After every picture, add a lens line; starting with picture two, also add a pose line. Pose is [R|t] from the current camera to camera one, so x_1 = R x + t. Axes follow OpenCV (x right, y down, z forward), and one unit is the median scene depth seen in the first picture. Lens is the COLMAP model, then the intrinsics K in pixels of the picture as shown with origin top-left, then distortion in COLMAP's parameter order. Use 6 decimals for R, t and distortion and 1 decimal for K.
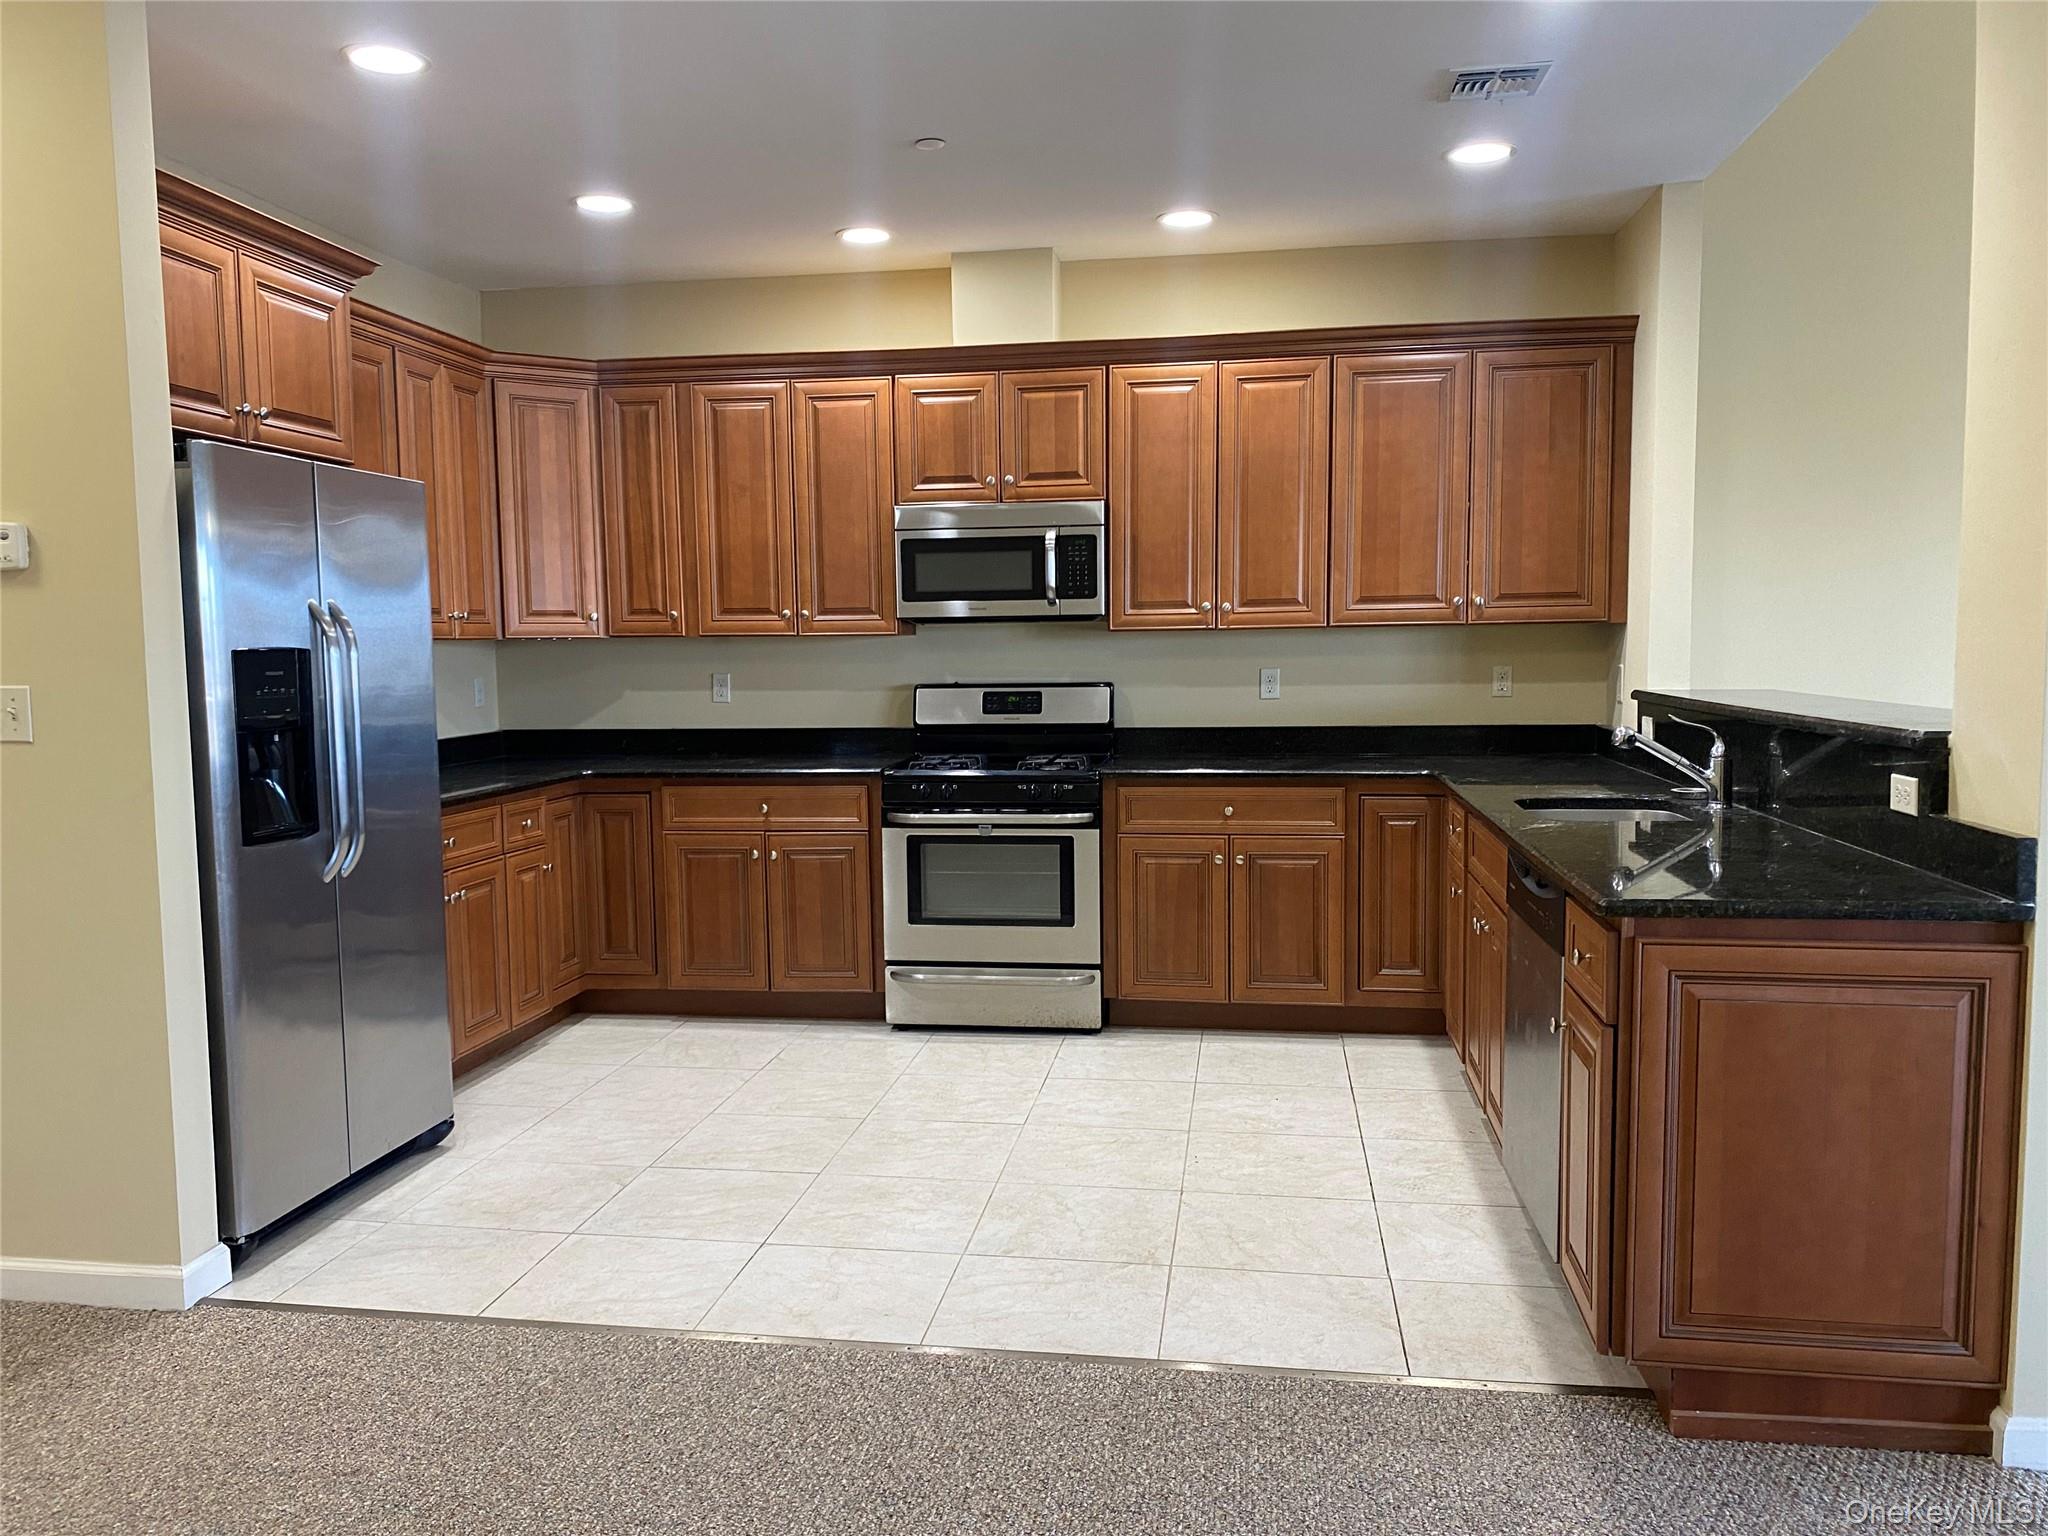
lens RADIAL K [[1552.3, 0, 1015.0], [0, 1552.3, 769.4], [0, 0, 1]] dist [-0.002700, -0.002794]
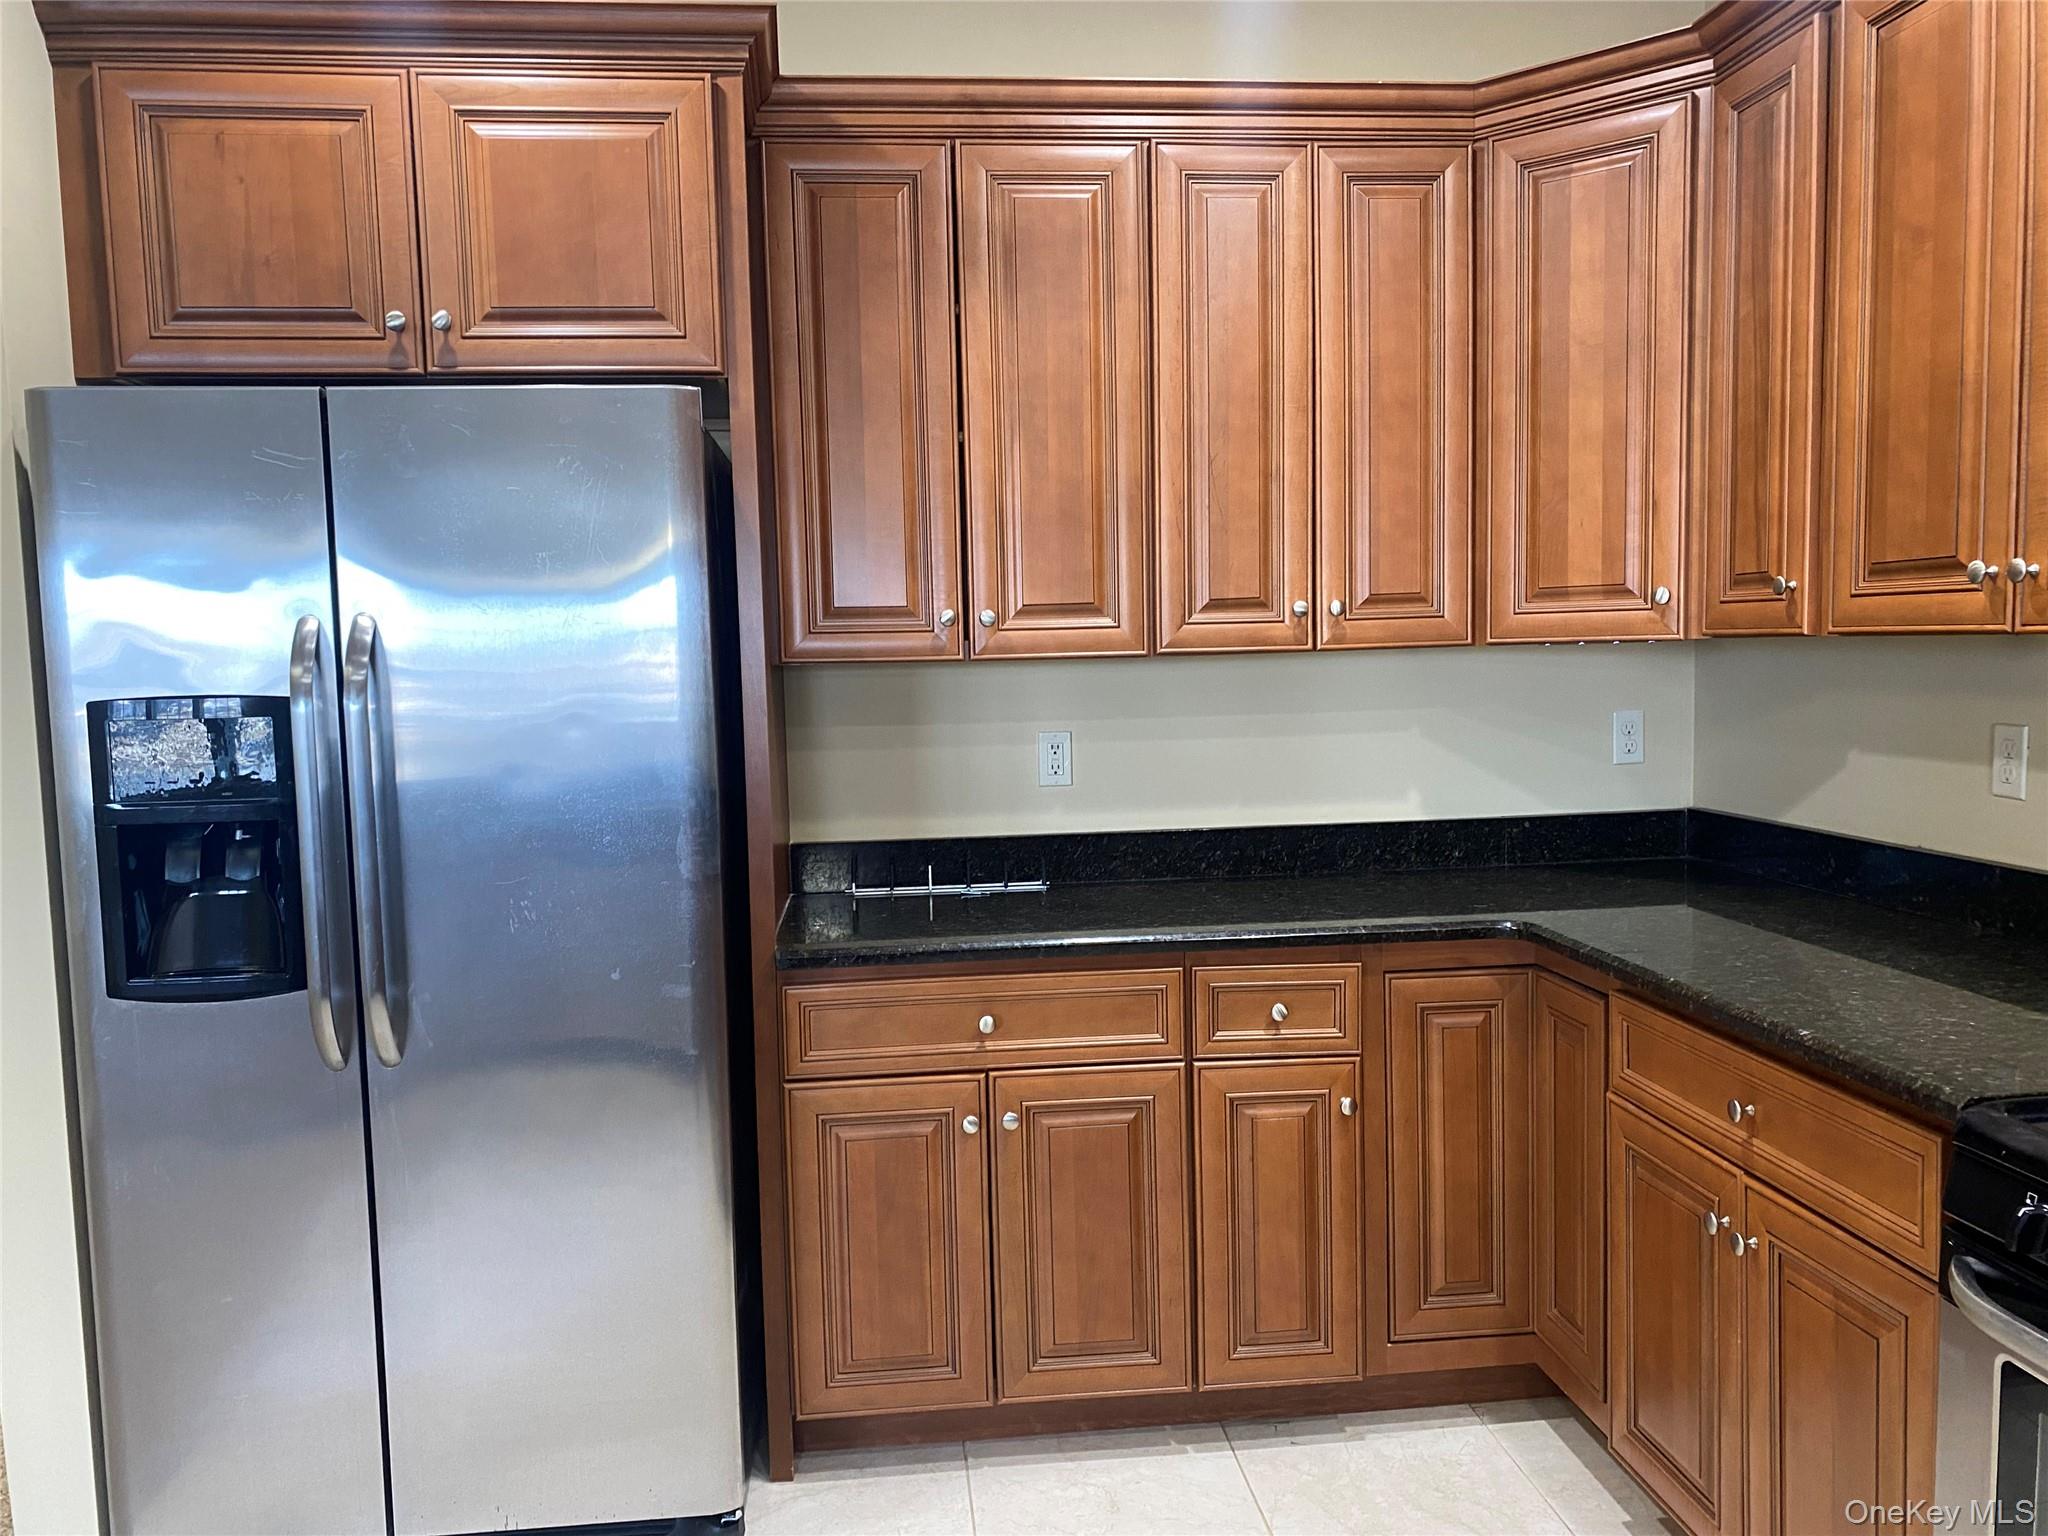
lens RADIAL K [[1512.0, 0, 1020.9], [0, 1512.0, 775.0], [0, 0, 1]] dist [0.025314, -0.036374]
pose [[0.252525, 0.083206, -0.964006, 0.183687], [-0.057673, 0.995819, 0.070845, -0.095489], [0.965870, 0.037707, 0.256268, 1.014801]]
